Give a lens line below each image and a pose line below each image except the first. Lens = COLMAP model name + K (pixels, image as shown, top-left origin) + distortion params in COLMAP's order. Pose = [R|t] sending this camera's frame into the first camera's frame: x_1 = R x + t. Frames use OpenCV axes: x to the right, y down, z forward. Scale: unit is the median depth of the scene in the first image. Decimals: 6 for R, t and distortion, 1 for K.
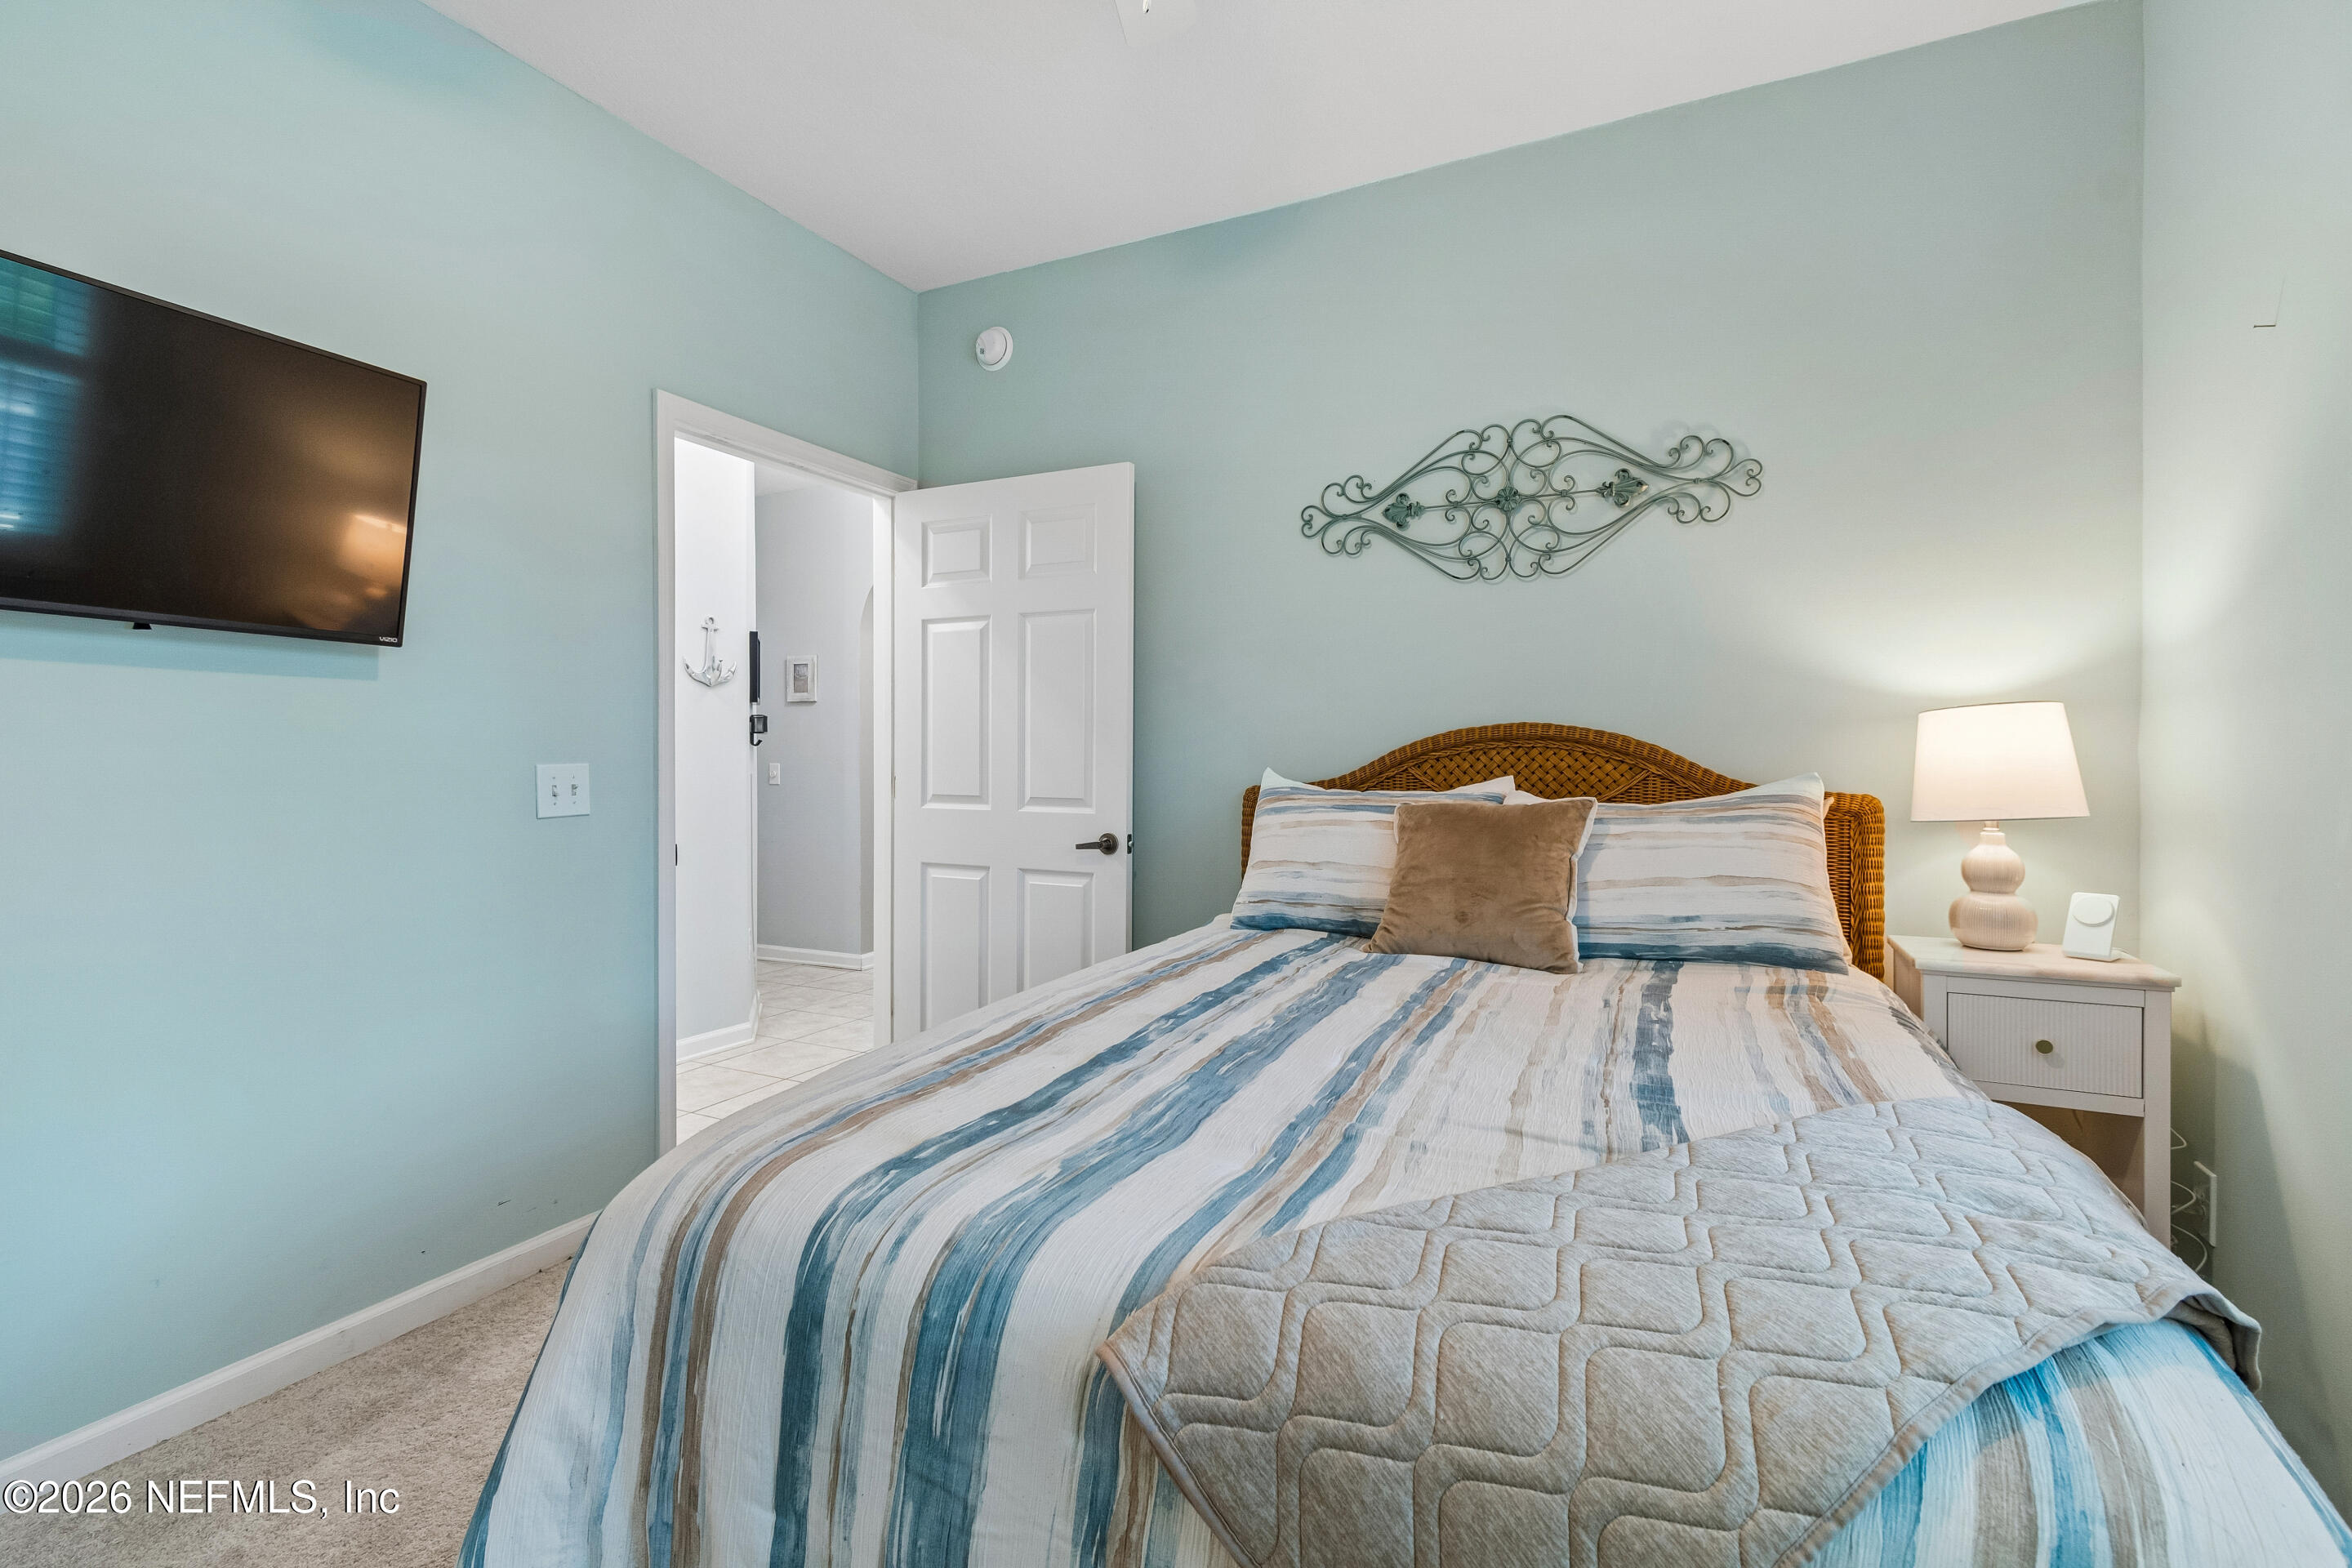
lens RADIAL K [[1040.9, 0, 1166.7], [0, 1040.9, 771.7], [0, 0, 1]] dist [0.004359, -0.000243]
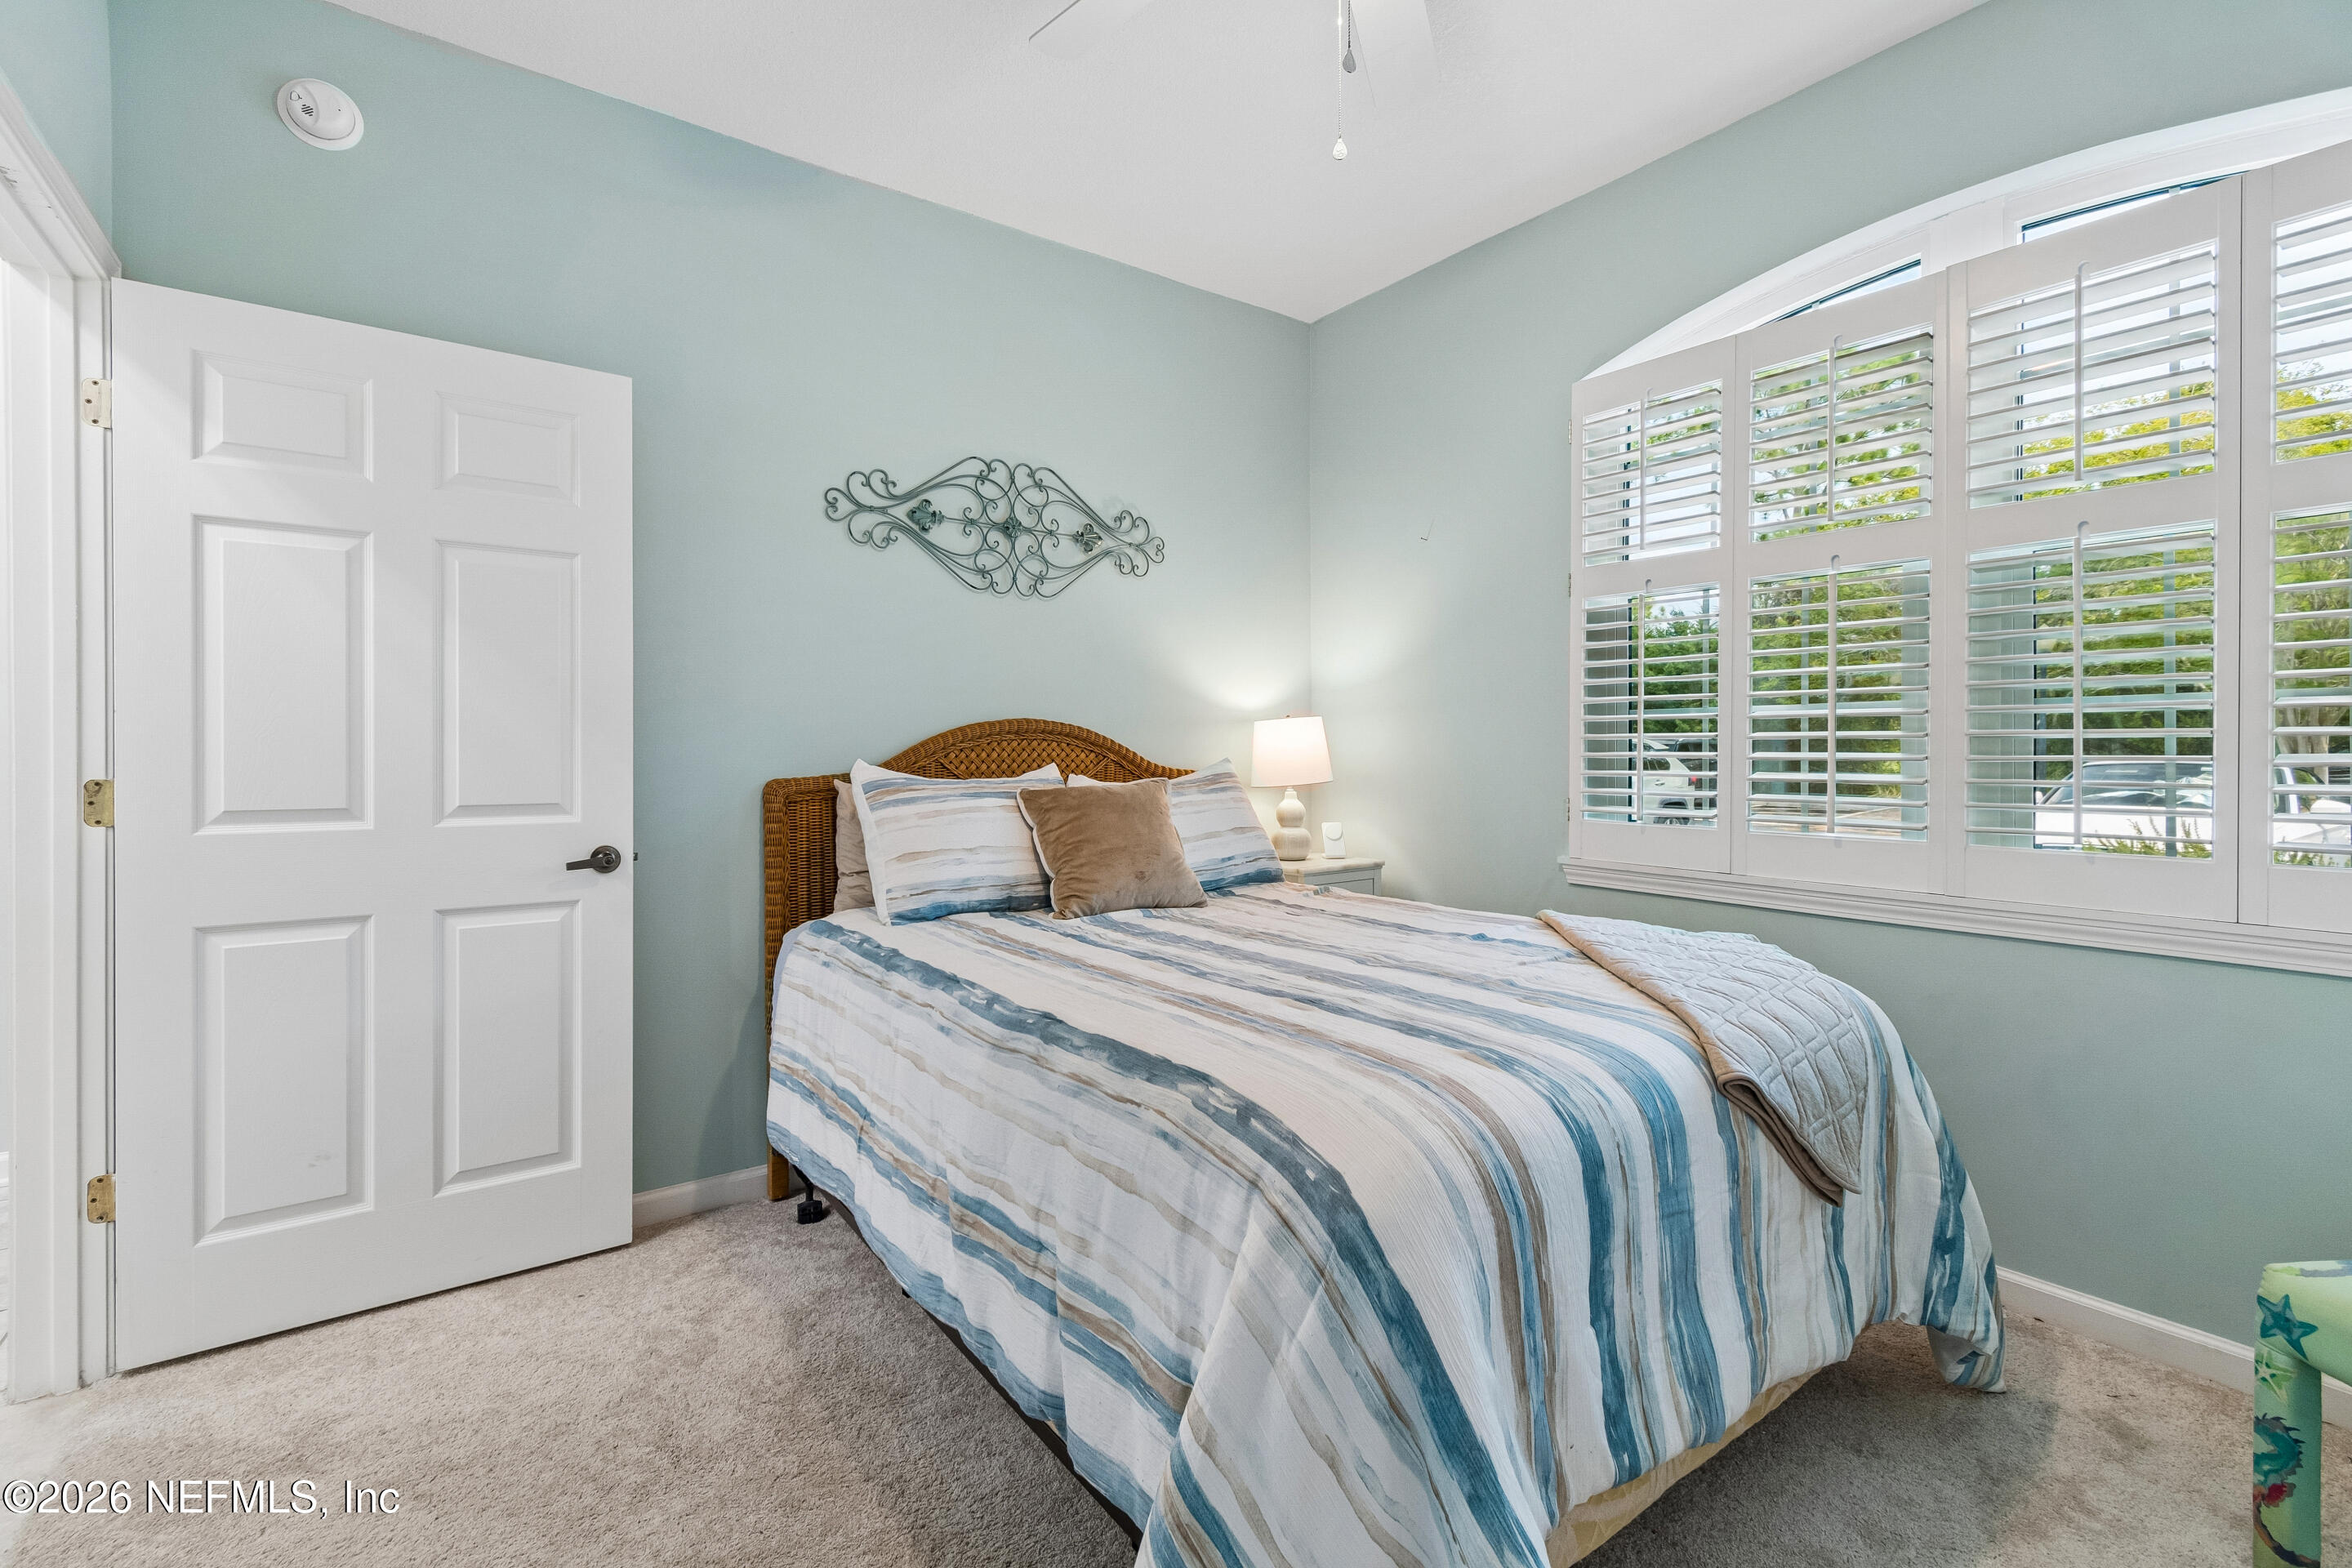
lens RADIAL K [[1040.9, 0, 1167.3], [0, 1040.9, 760.6], [0, 0, 1]] dist [0.004359, -0.000243]
pose [[0.468382, -0.011218, 0.883455, -0.616912], [0.013632, 0.999892, 0.005470, -0.003784], [-0.883421, 0.009481, 0.468485, 0.297371]]
